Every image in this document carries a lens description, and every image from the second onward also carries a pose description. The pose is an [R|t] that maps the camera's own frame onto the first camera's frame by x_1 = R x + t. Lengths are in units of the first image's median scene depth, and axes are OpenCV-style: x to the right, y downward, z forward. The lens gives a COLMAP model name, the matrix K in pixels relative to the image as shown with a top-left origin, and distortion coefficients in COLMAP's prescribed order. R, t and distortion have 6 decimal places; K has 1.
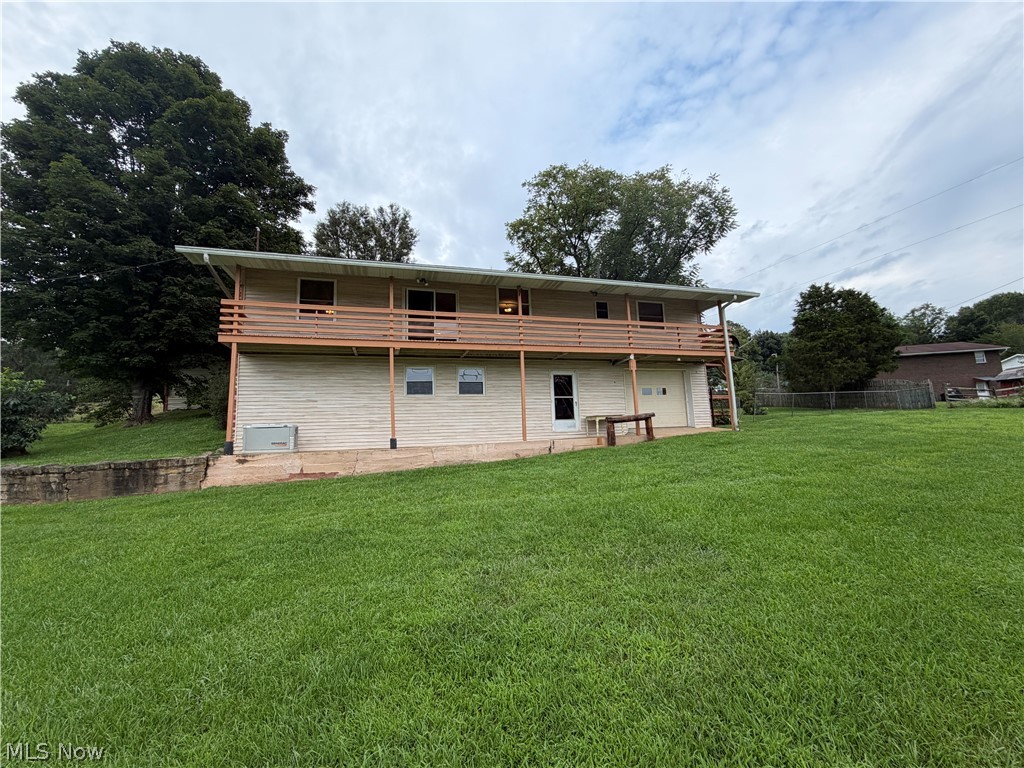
lens RADIAL K [[411.6, 0, 519.0], [0, 411.6, 385.4], [0, 0, 1]] dist [-0.001956, 0.000354]
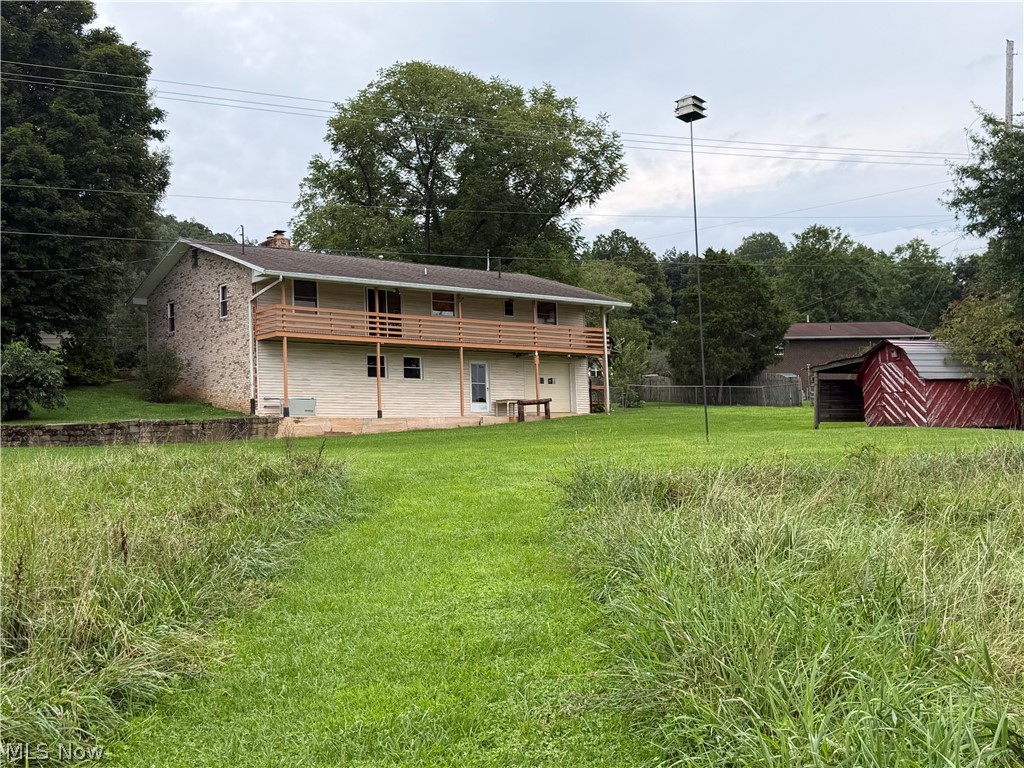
lens RADIAL K [[1211.1, 0, 512.3], [0, 1211.1, 385.2], [0, 0, 1]] dist [0.014039, 0.000000]
pose [[0.924643, 0.036052, 0.379125, -1.113638], [-0.052339, 0.998093, 0.032738, -0.083803], [-0.377222, -0.050113, 0.924766, -2.237707]]
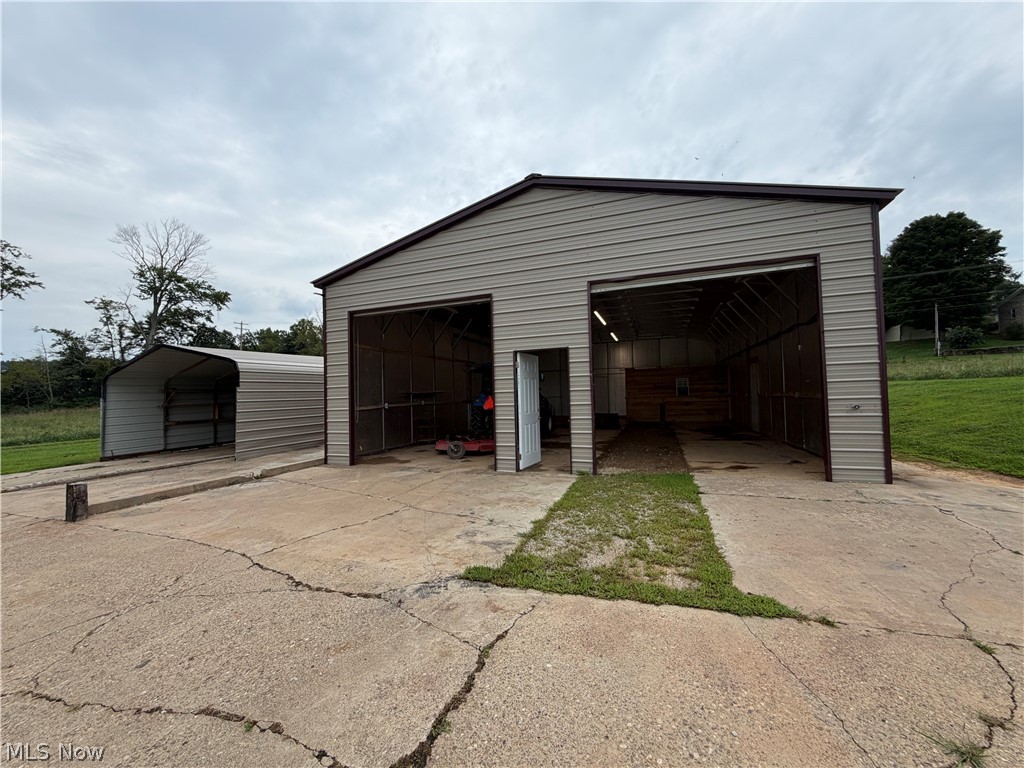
lens RADIAL K [[411.6, 0, 510.3], [0, 411.6, 383.1], [0, 0, 1]] dist [-0.001956, 0.000354]
pose [[0.813463, 0.000013, -0.581617, -2.180953], [0.071159, 0.992485, 0.099548, -0.177139], [0.577247, -0.122366, 0.807349, -4.205016]]
